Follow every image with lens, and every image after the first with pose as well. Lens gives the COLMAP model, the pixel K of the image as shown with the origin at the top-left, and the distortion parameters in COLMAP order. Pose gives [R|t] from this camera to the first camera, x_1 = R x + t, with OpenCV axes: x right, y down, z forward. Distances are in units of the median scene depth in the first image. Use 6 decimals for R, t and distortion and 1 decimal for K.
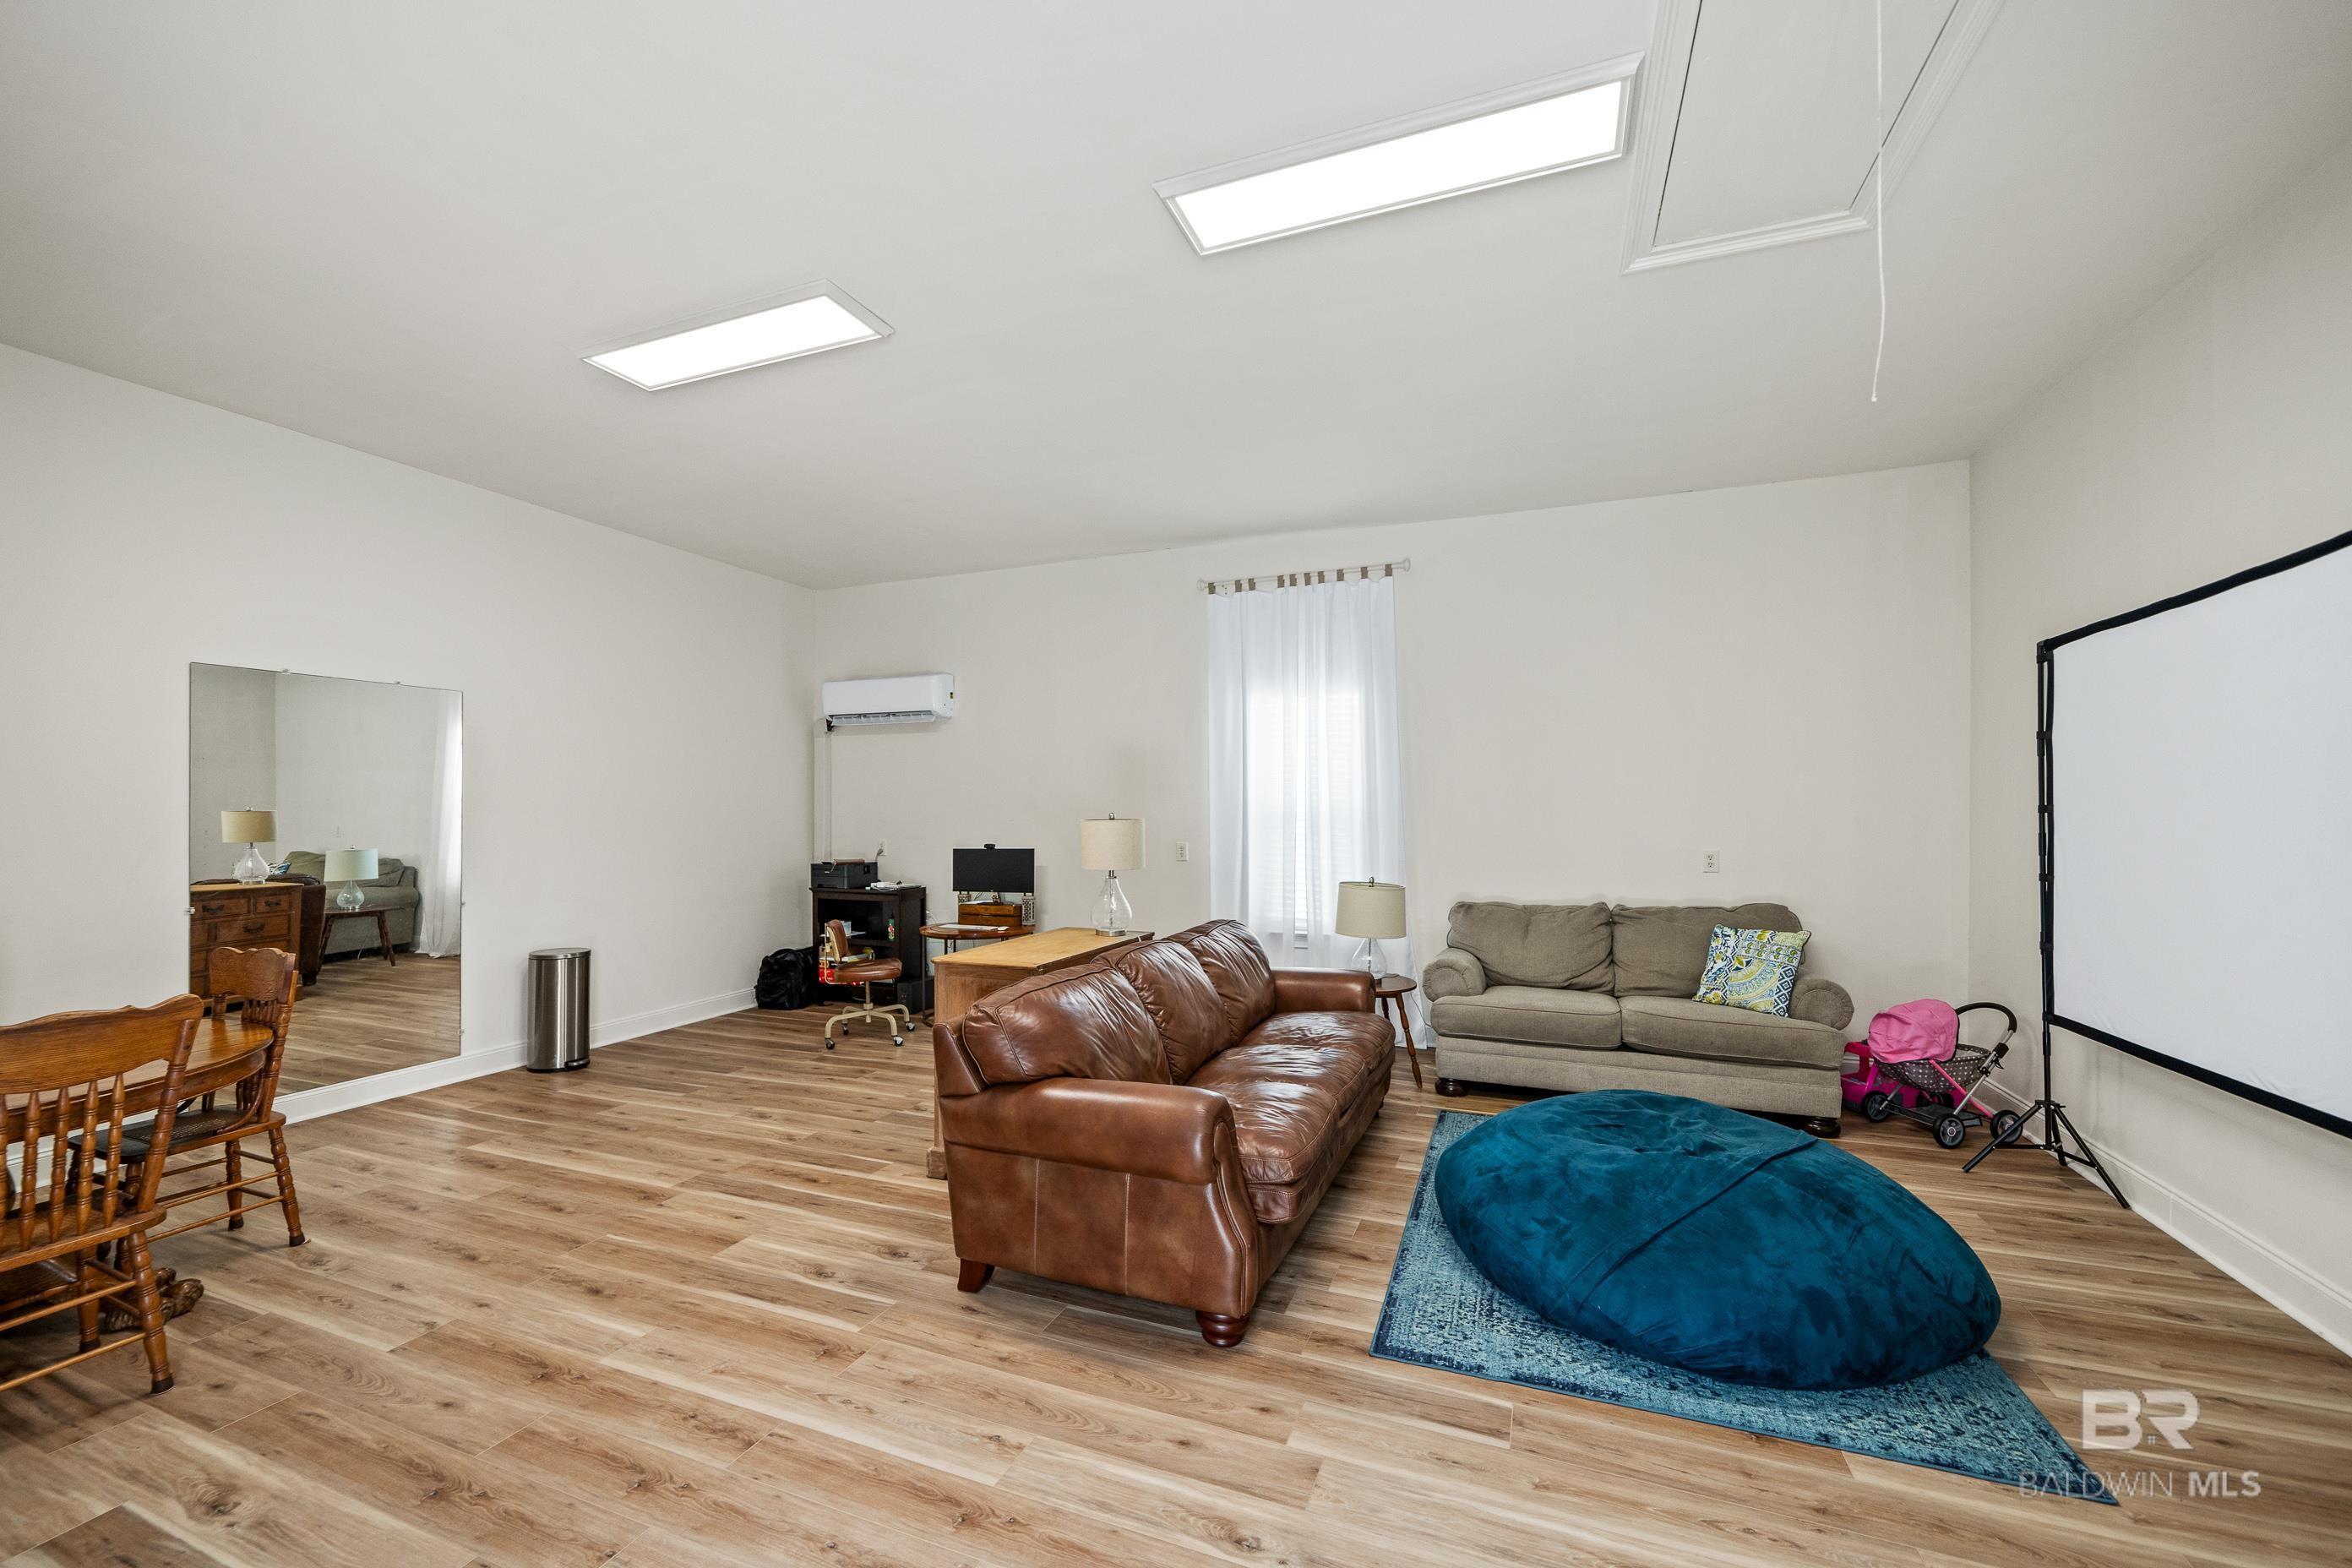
lens RADIAL K [[924.9, 0, 1175.0], [0, 924.9, 807.2], [0, 0, 1]] dist [-0.000323, -0.000035]
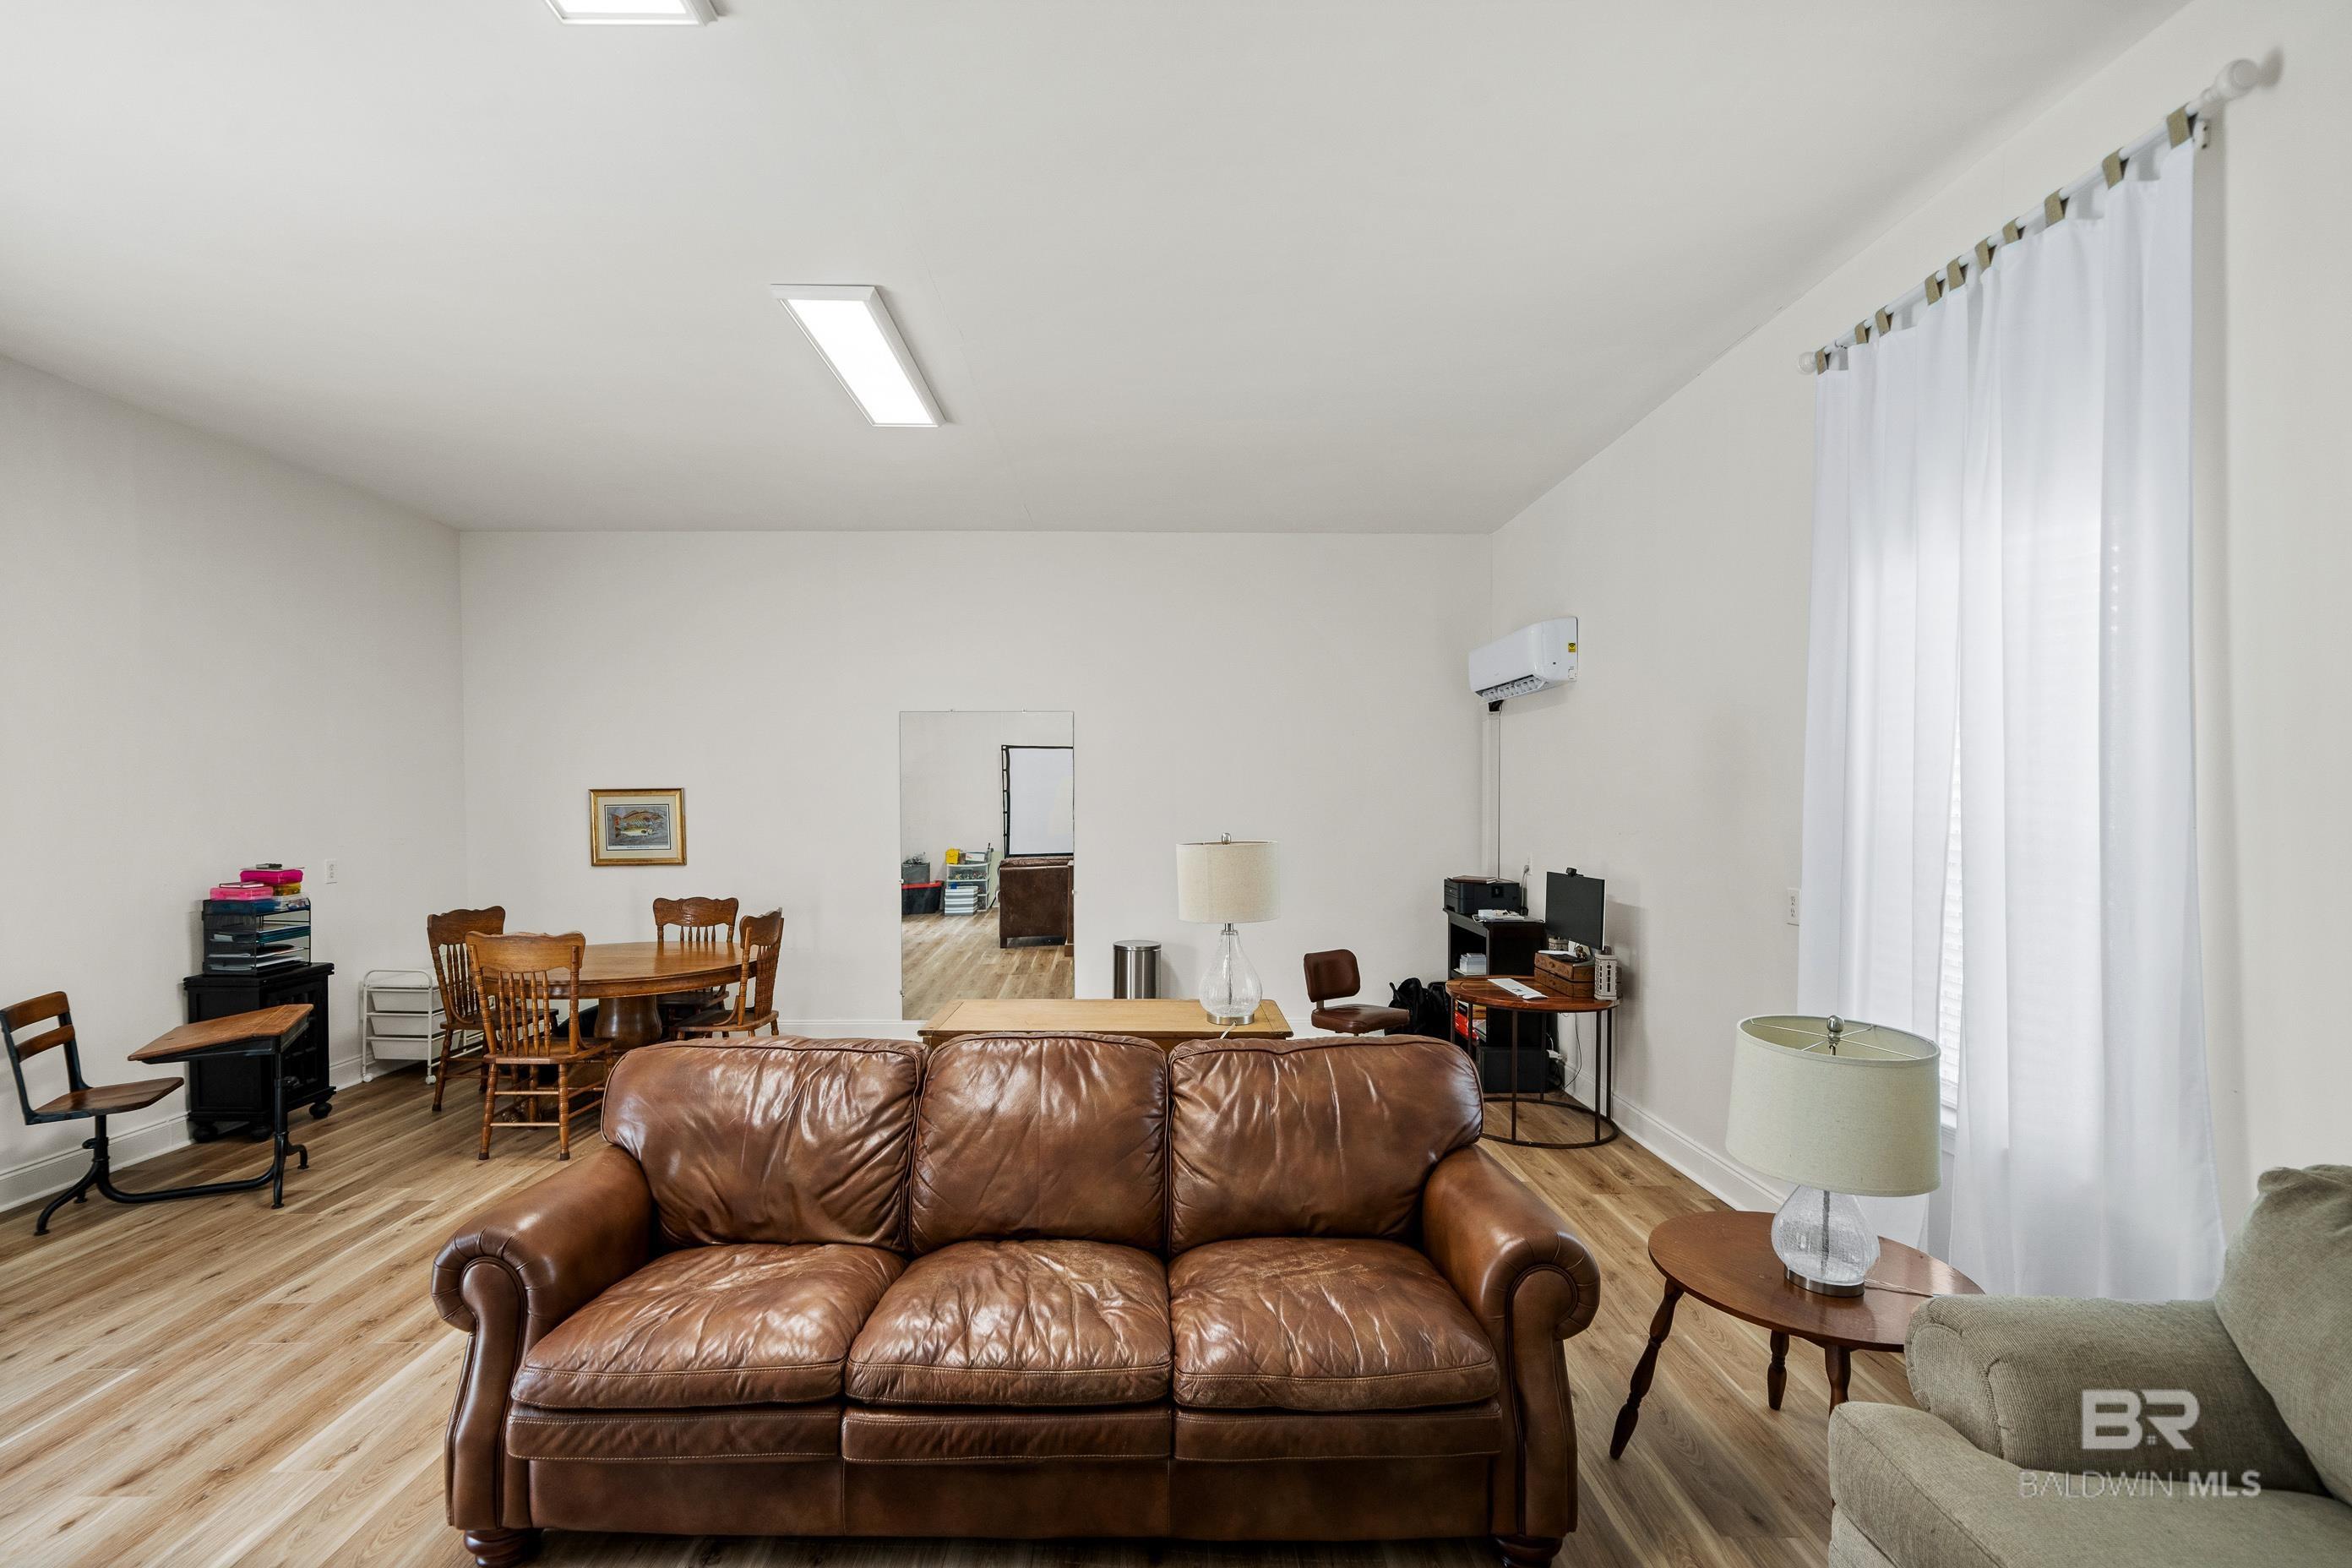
lens RADIAL K [[1073.8, 0, 1173.2], [0, 1073.8, 810.9], [0, 0, 1]] dist [0.000292, -0.000026]
pose [[0.386781, 0.011045, -0.922106, 0.488561], [0.003734, 0.999901, 0.013543, -0.014702], [0.922164, -0.008681, 0.386701, 0.542655]]
